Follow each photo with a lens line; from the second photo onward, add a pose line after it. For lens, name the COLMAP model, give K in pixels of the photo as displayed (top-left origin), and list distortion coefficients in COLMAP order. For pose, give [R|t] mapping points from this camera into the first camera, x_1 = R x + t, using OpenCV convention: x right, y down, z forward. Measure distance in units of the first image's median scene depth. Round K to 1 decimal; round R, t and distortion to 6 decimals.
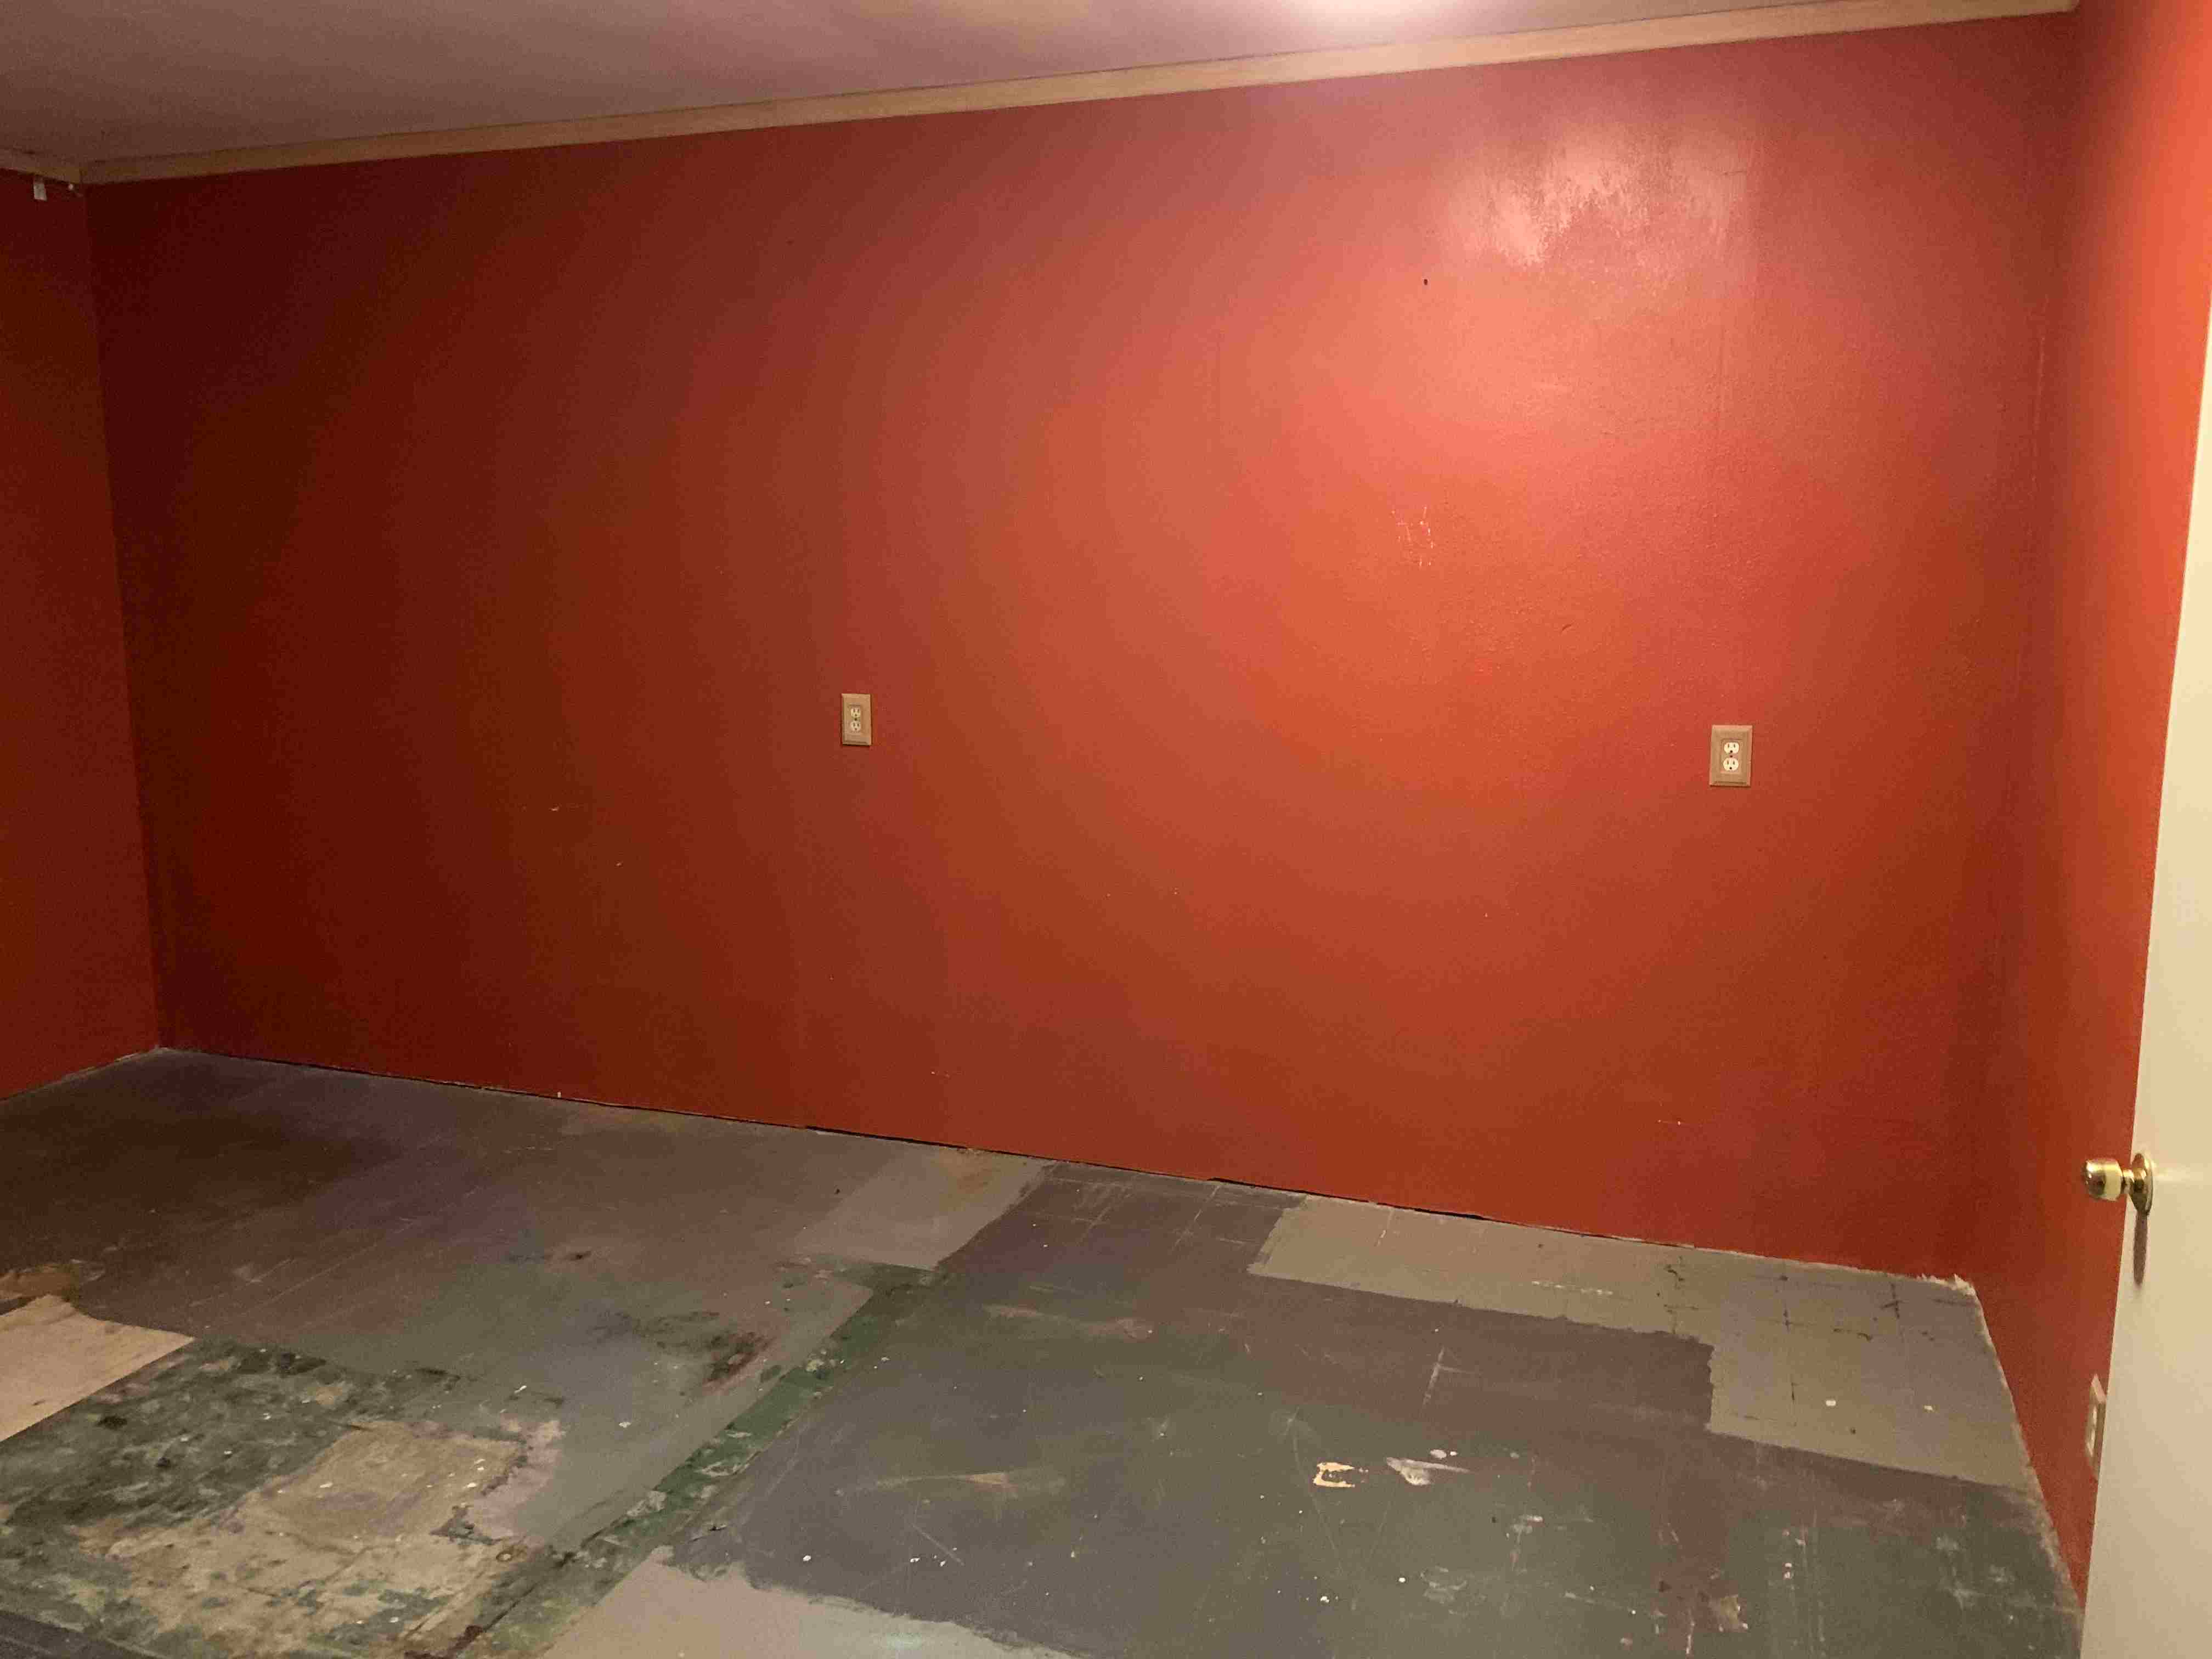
lens RADIAL K [[1697.6, 0, 1103.9], [0, 1697.6, 832.6], [0, 0, 1]] dist [0.021819, -0.011690]
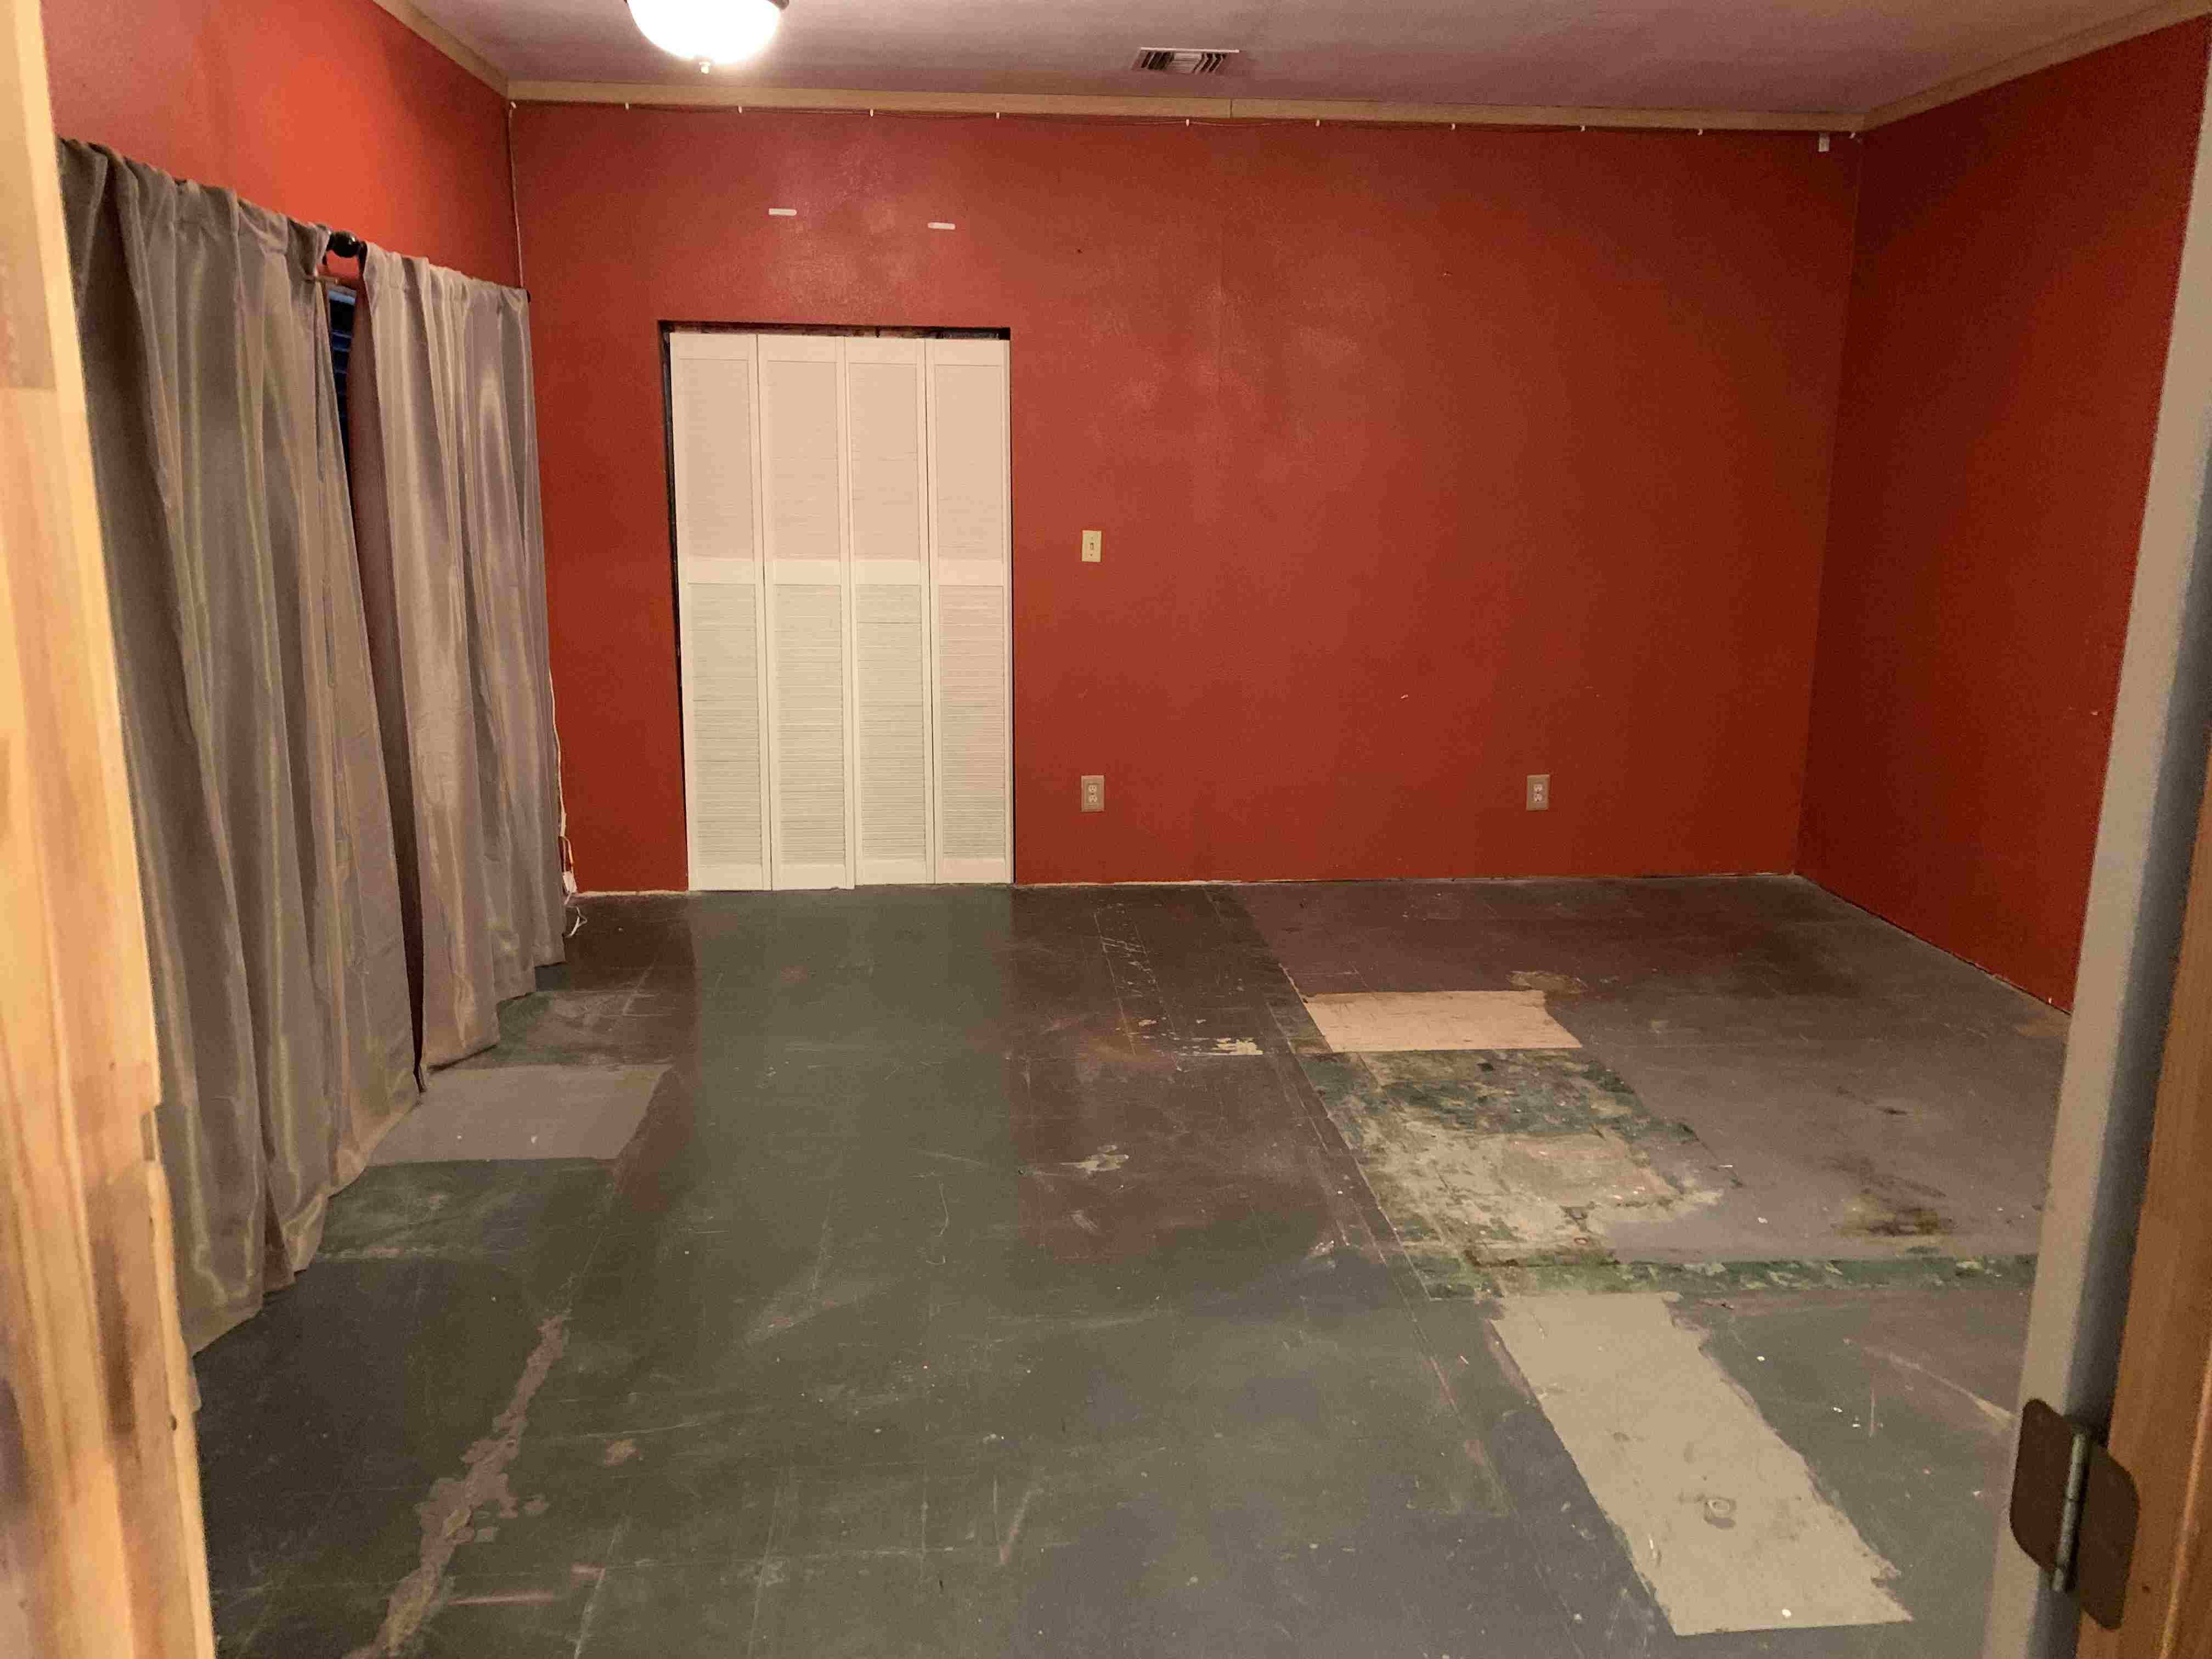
lens RADIAL K [[1697.6, 0, 1107.9], [0, 1697.6, 825.3], [0, 0, 1]] dist [0.021819, -0.011690]
pose [[0.408308, 0.201804, -0.890258, 0.522499], [-0.162887, 0.975712, 0.146469, -0.002241], [0.898194, 0.085207, 0.431263, 0.109723]]
